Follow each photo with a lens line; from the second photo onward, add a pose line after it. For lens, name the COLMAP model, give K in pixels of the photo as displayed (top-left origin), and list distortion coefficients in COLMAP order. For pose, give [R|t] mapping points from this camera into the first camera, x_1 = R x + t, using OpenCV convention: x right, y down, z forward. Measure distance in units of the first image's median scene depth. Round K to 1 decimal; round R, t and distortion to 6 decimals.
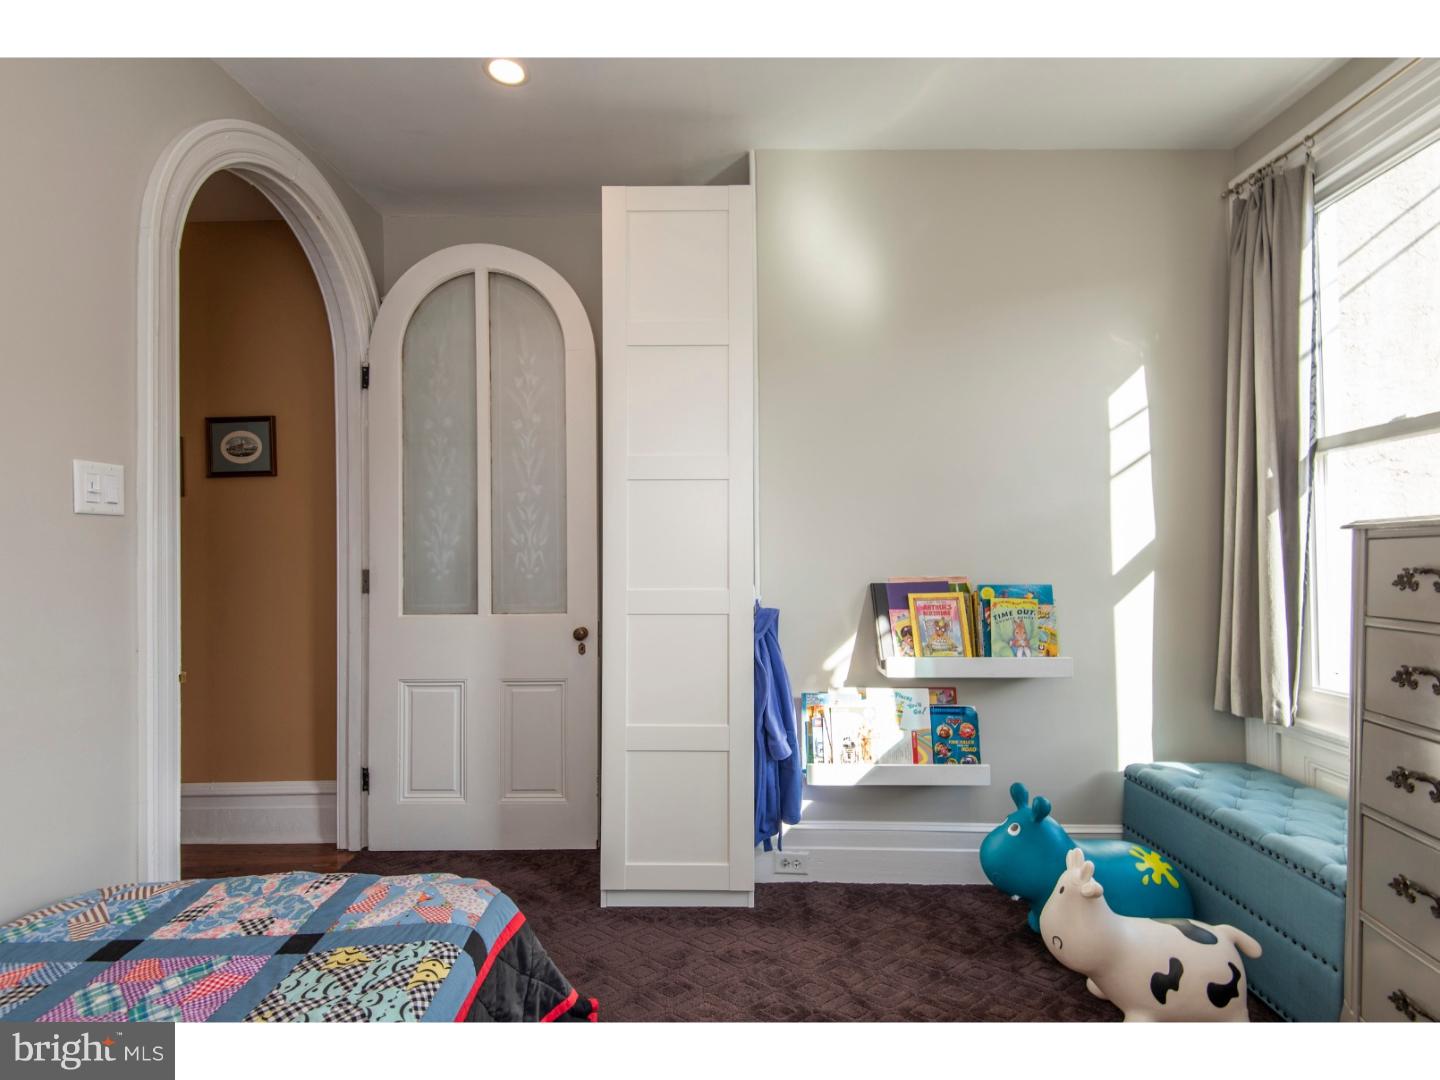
lens RADIAL K [[648.9, 0, 711.2], [0, 648.9, 555.5], [0, 0, 1]] dist [0.024925, -0.011472]
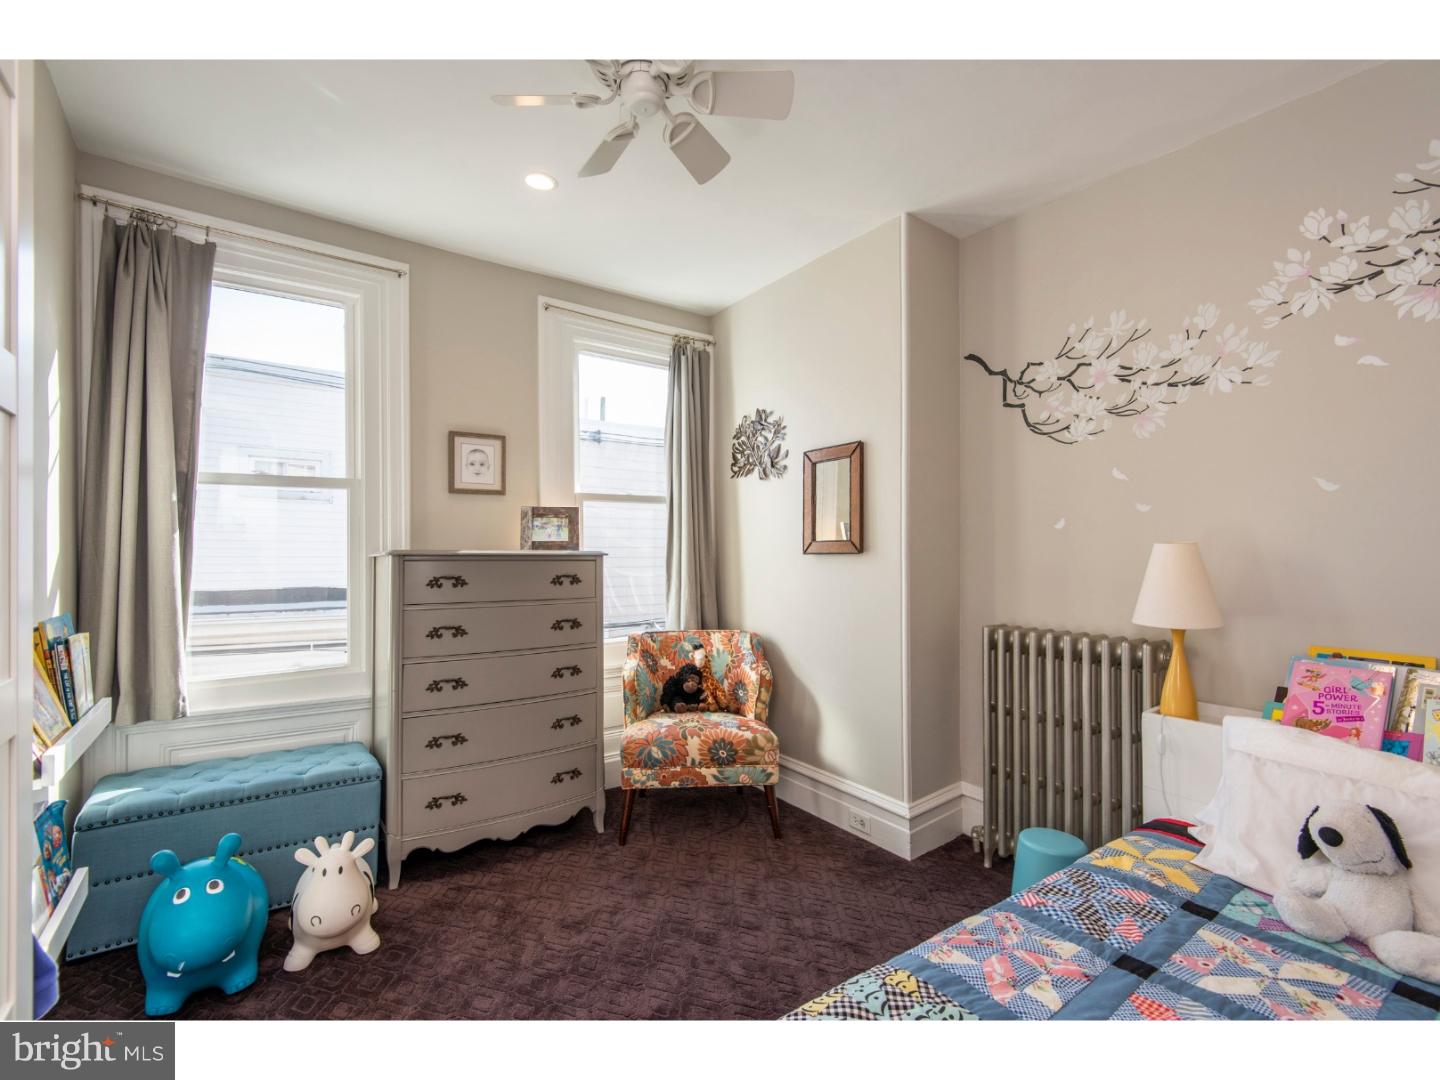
lens RADIAL K [[648.9, 0, 721.2], [0, 648.9, 546.2], [0, 0, 1]] dist [0.024925, -0.011472]
pose [[-0.572891, 0.003037, 0.819626, -0.651603], [-0.003995, 0.999971, -0.006497, -0.040134], [-0.819622, -0.006996, -0.572862, 0.930970]]
